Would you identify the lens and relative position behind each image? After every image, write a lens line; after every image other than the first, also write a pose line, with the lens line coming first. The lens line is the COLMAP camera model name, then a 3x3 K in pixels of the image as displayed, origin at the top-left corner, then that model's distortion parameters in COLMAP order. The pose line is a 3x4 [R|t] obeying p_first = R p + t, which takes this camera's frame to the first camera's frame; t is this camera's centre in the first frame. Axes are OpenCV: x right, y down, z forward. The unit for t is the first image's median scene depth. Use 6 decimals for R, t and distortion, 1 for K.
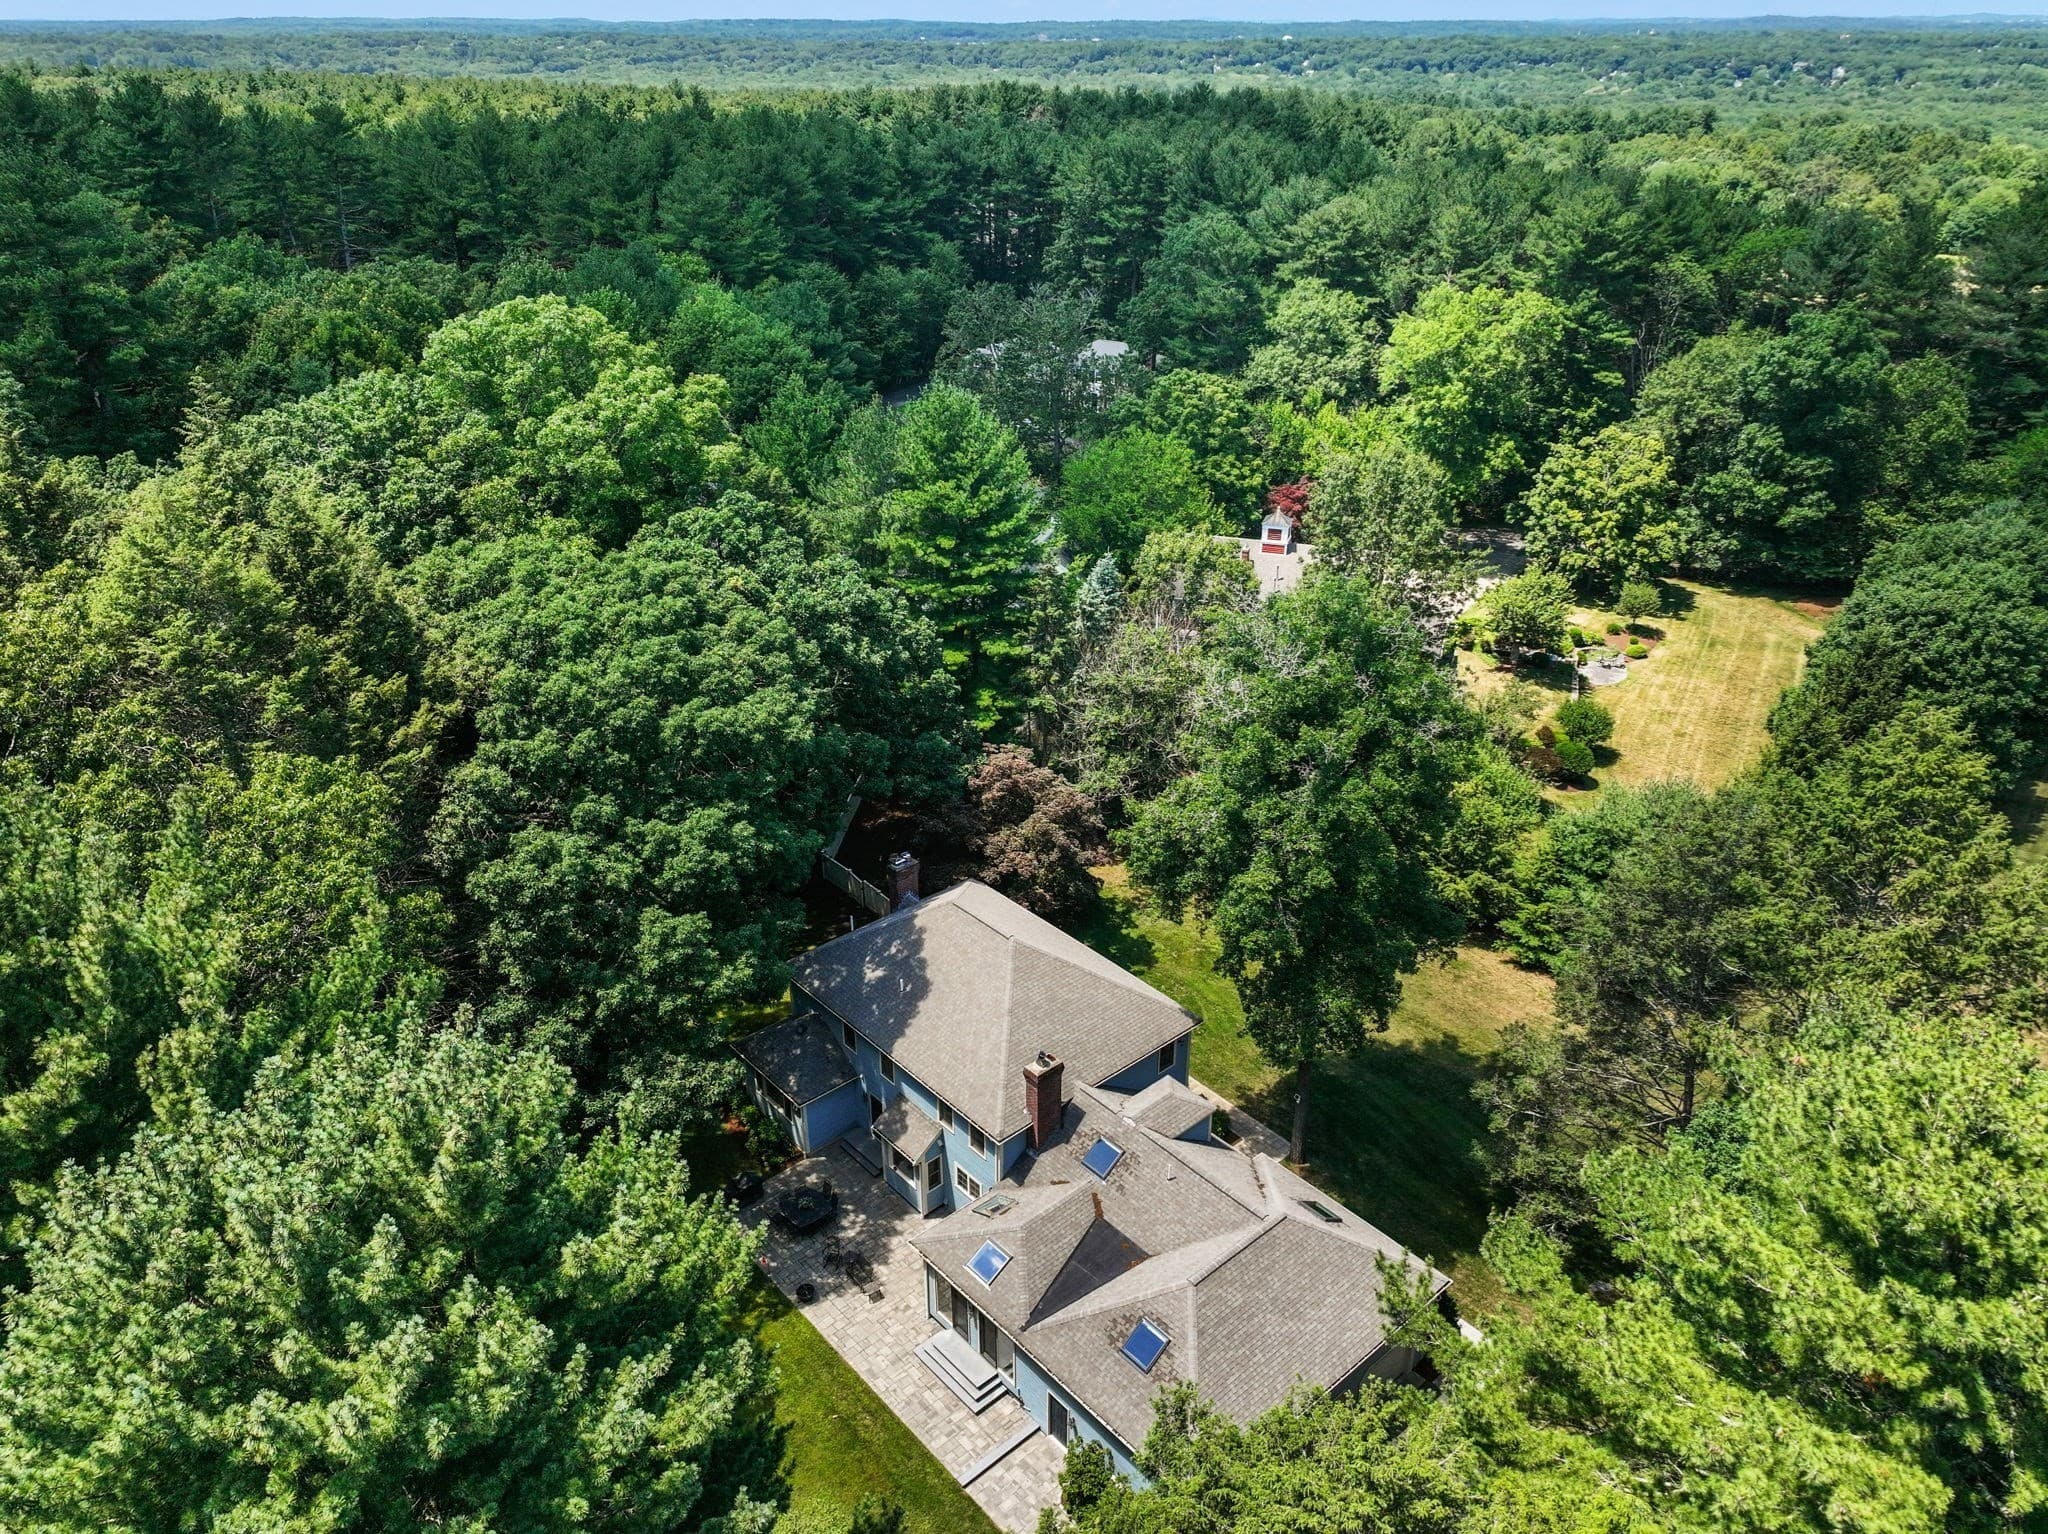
lens RADIAL K [[1441.3, 0, 1024.0], [0, 1441.3, 767.0], [0, 0, 1]] dist [0.003532, -0.000700]
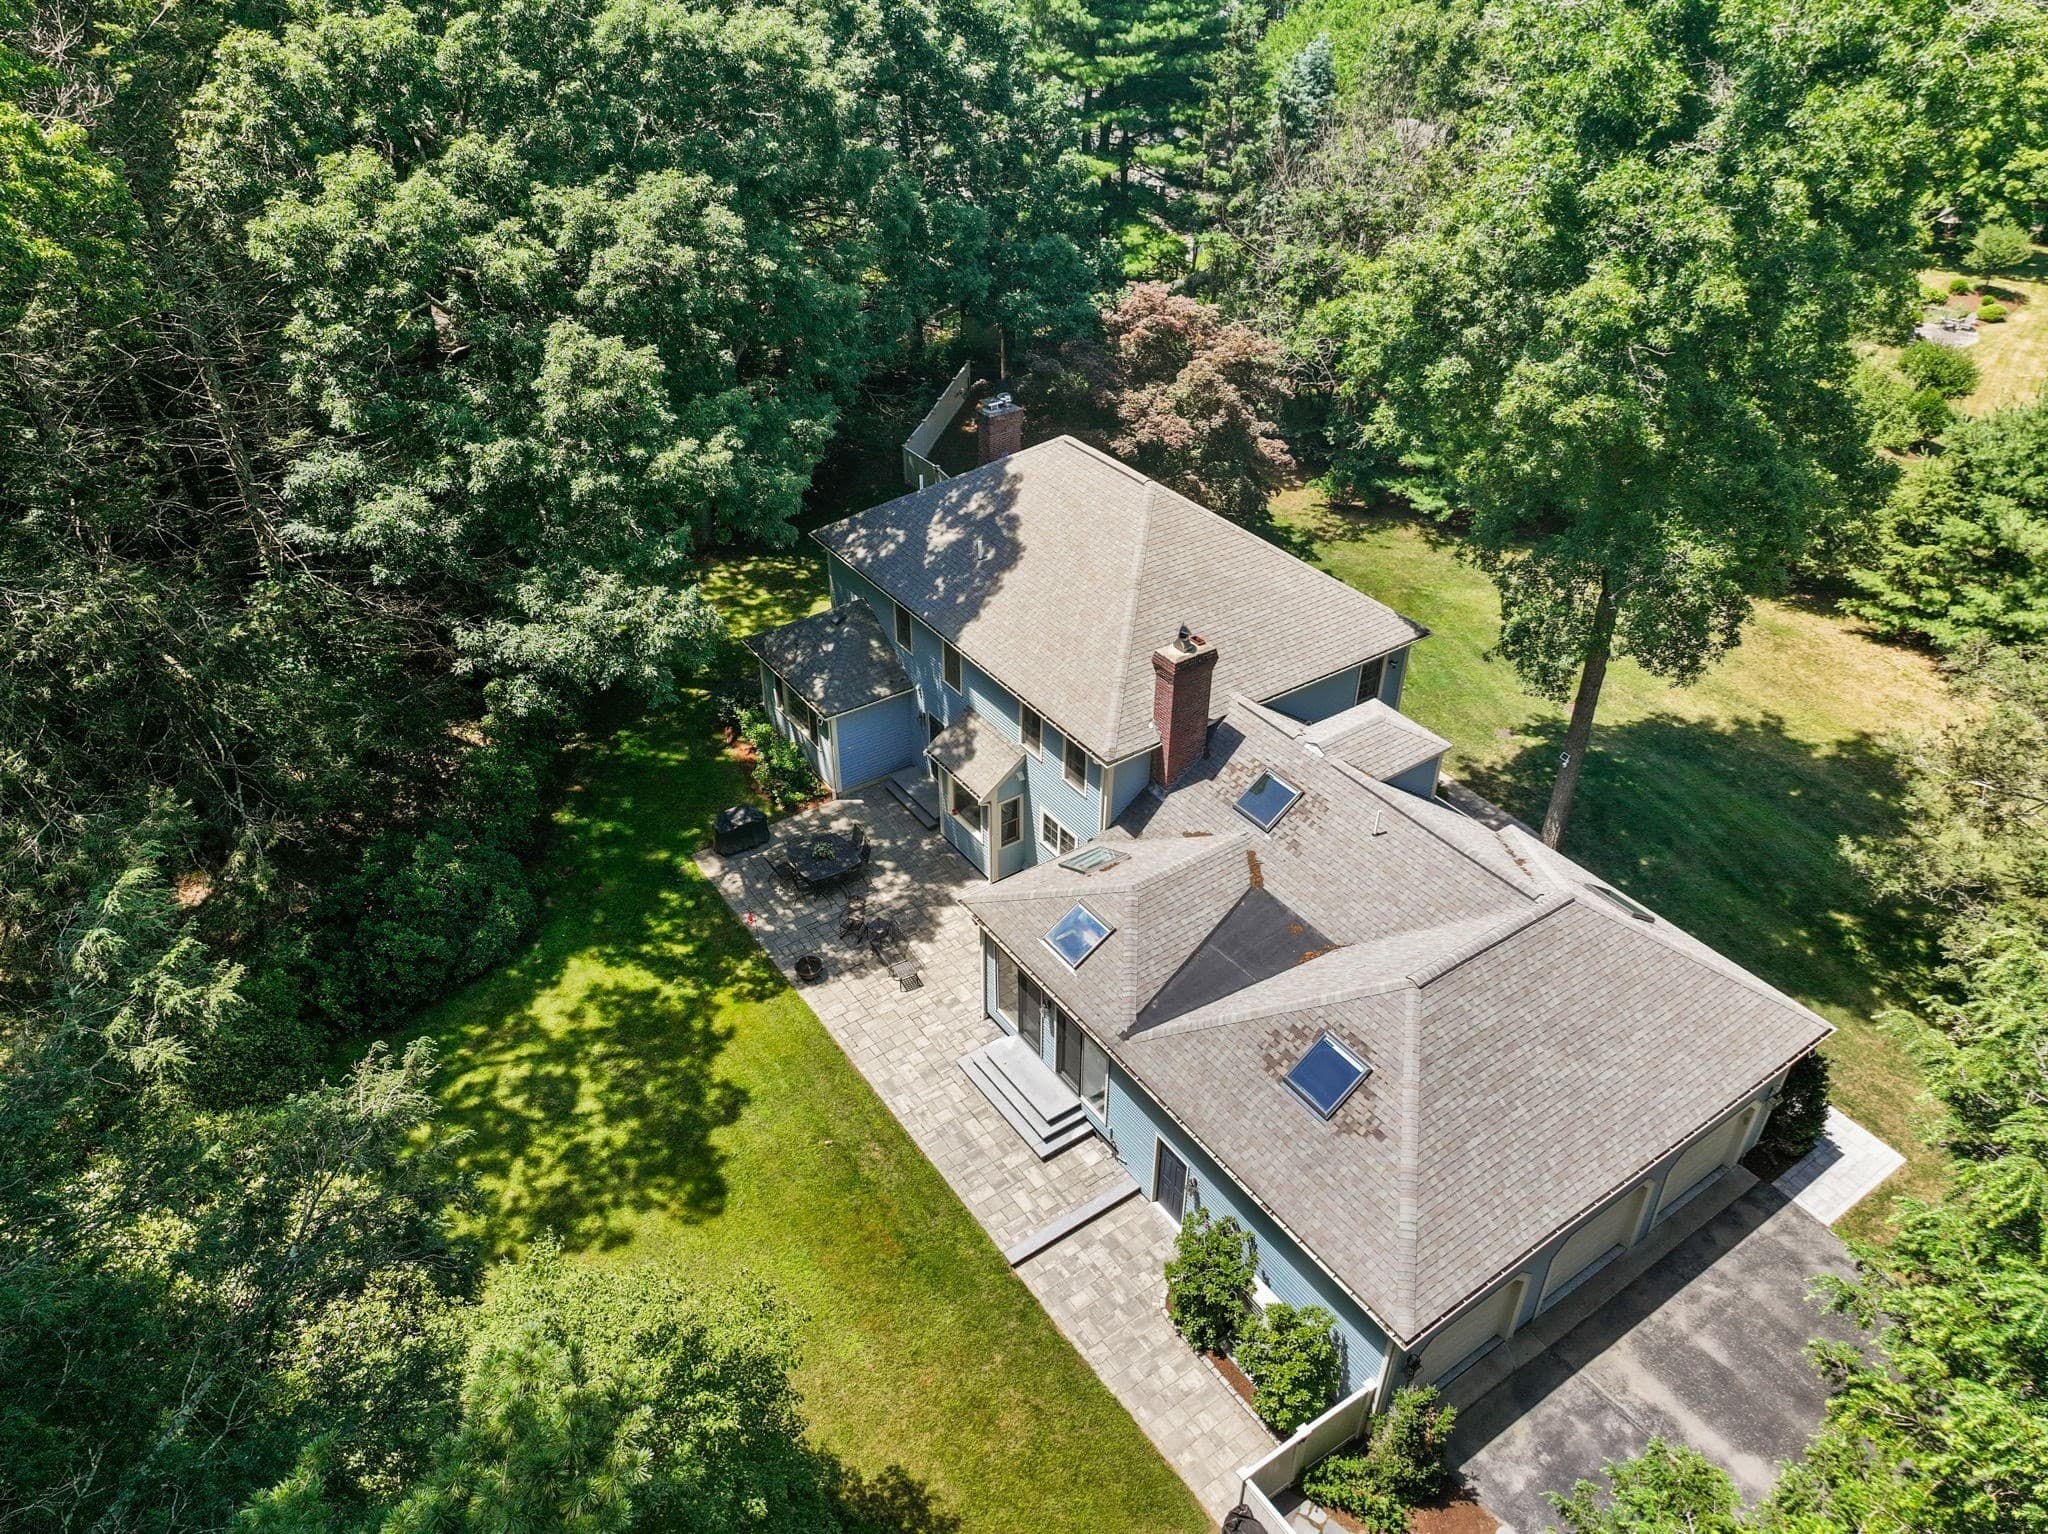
lens RADIAL K [[1441.3, 0, 1024.0], [0, 1441.3, 767.0], [0, 0, 1]] dist [0.003532, -0.000700]
pose [[0.993290, 0.072382, -0.090204, 0.003698], [-0.058642, 0.987453, 0.146621, 0.166209], [0.099685, -0.140347, 0.985071, 0.356545]]
